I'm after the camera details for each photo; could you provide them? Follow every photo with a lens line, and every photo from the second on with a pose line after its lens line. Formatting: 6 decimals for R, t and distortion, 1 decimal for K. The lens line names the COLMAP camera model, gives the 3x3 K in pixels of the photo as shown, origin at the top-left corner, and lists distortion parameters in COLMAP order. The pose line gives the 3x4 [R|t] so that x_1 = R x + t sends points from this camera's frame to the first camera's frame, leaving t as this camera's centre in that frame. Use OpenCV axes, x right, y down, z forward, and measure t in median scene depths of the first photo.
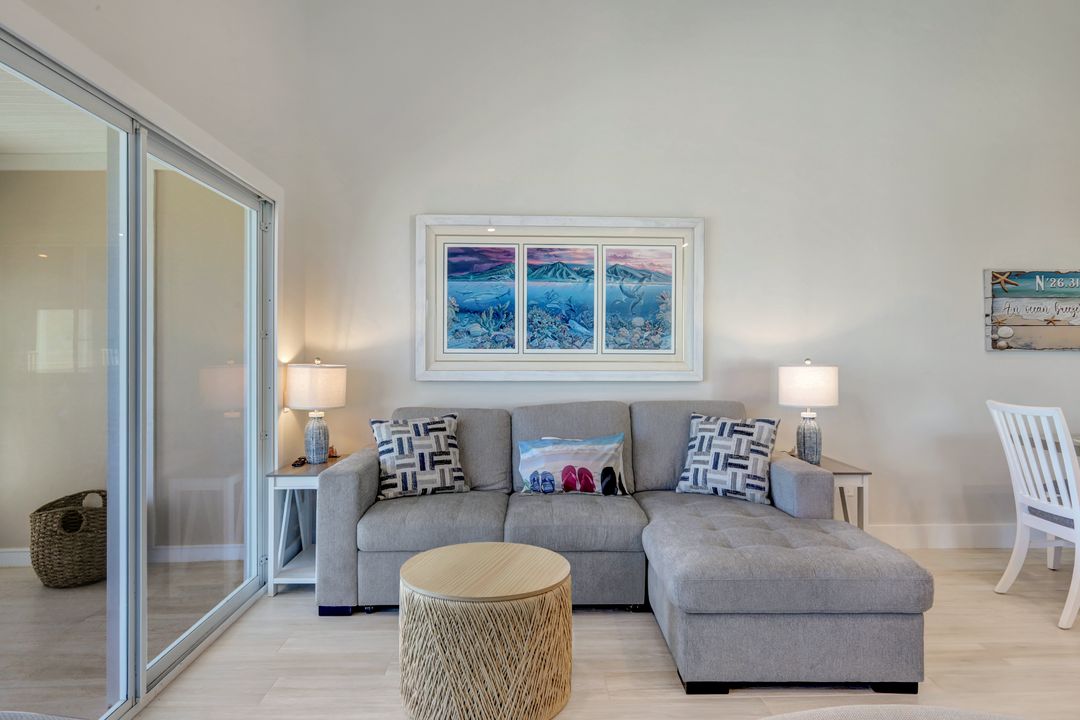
lens RADIAL K [[638.7, 0, 545.1], [0, 638.7, 348.2], [0, 0, 1]] dist [0.002706, 0.000764]
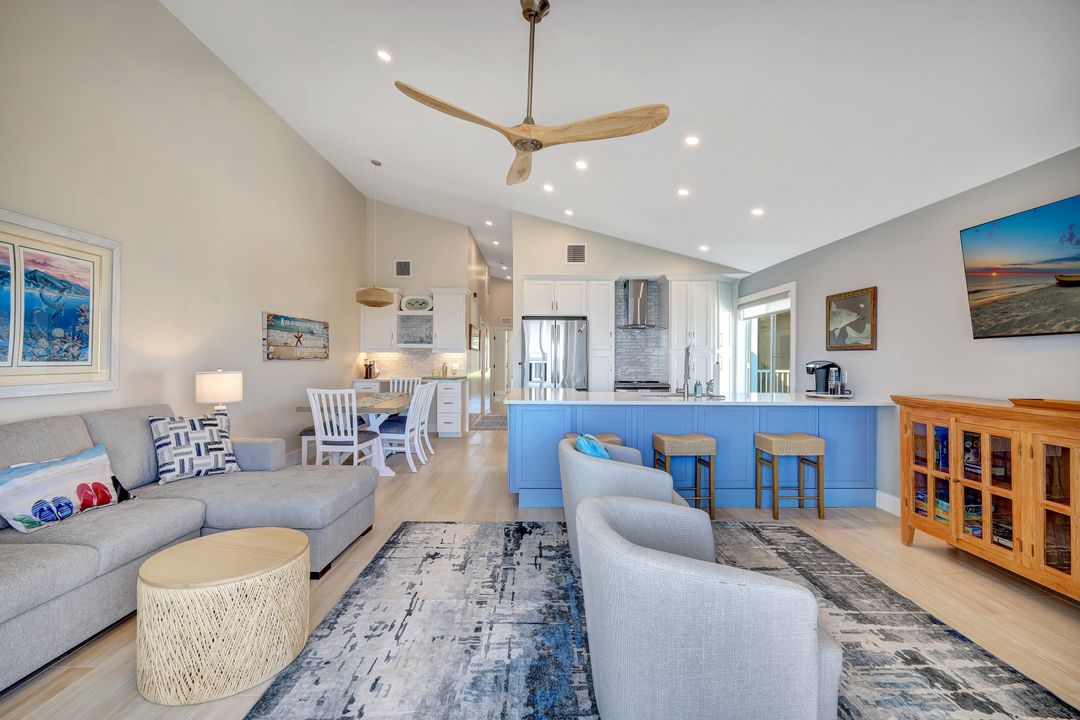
lens RADIAL K [[491.4, 0, 538.0], [0, 491.4, 361.1], [0, 0, 1]] dist [0.001185, 0.000705]
pose [[0.039765, -0.007951, 0.999177, -0.579521], [-0.010133, 0.999914, 0.008360, -0.012620], [-0.999158, -0.010457, 0.039681, 0.242737]]
